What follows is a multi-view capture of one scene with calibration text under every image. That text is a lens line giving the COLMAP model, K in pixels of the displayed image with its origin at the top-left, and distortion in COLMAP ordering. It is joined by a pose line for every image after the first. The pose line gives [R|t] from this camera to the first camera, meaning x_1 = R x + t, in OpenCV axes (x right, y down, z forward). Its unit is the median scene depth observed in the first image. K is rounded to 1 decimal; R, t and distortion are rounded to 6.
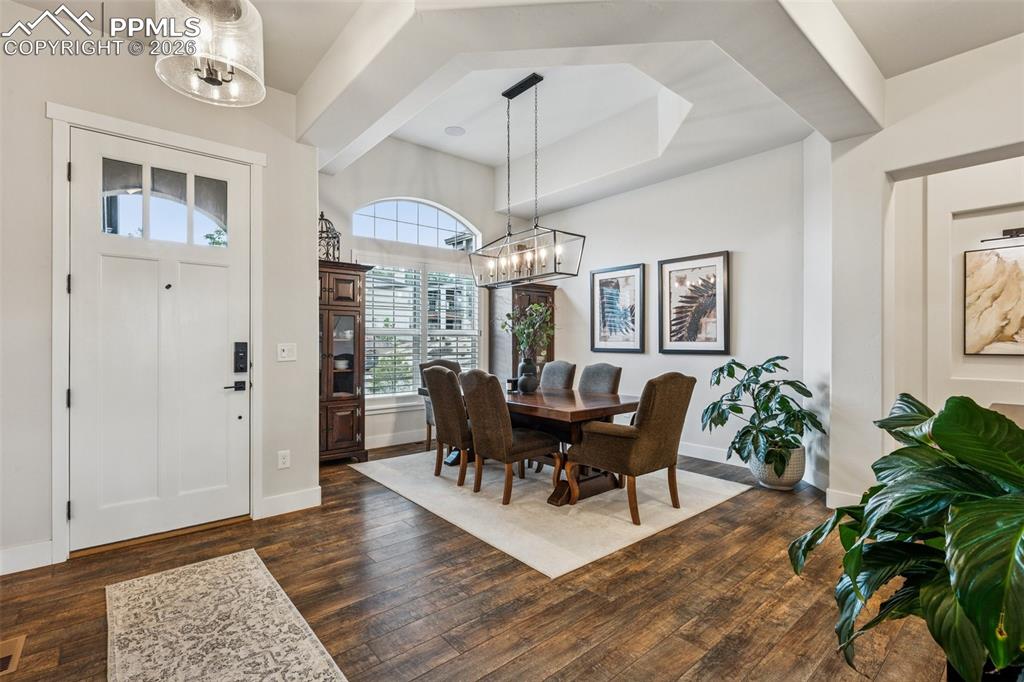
lens RADIAL K [[469.9, 0, 509.0], [0, 469.9, 344.9], [0, 0, 1]] dist [0.001700, -0.000164]
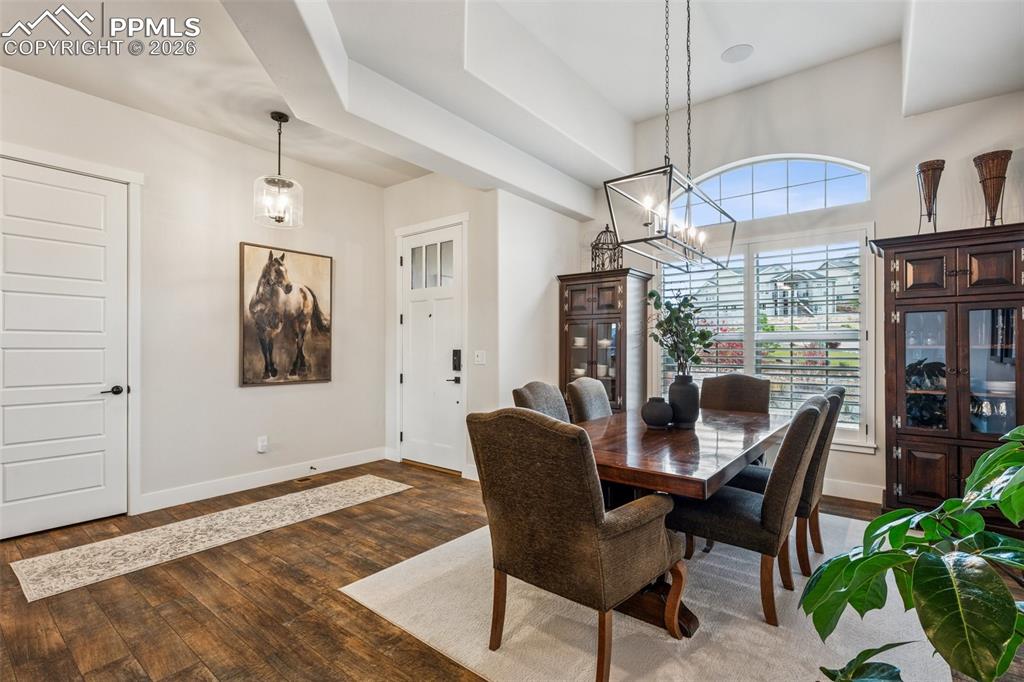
lens RADIAL K [[469.9, 0, 509.0], [0, 469.9, 344.9], [0, 0, 1]] dist [0.001700, -0.000164]
pose [[0.188284, -0.009406, -0.982070, 1.052188], [-0.007377, 0.999912, -0.010991, -0.006177], [0.982087, 0.009314, 0.188198, 1.076931]]
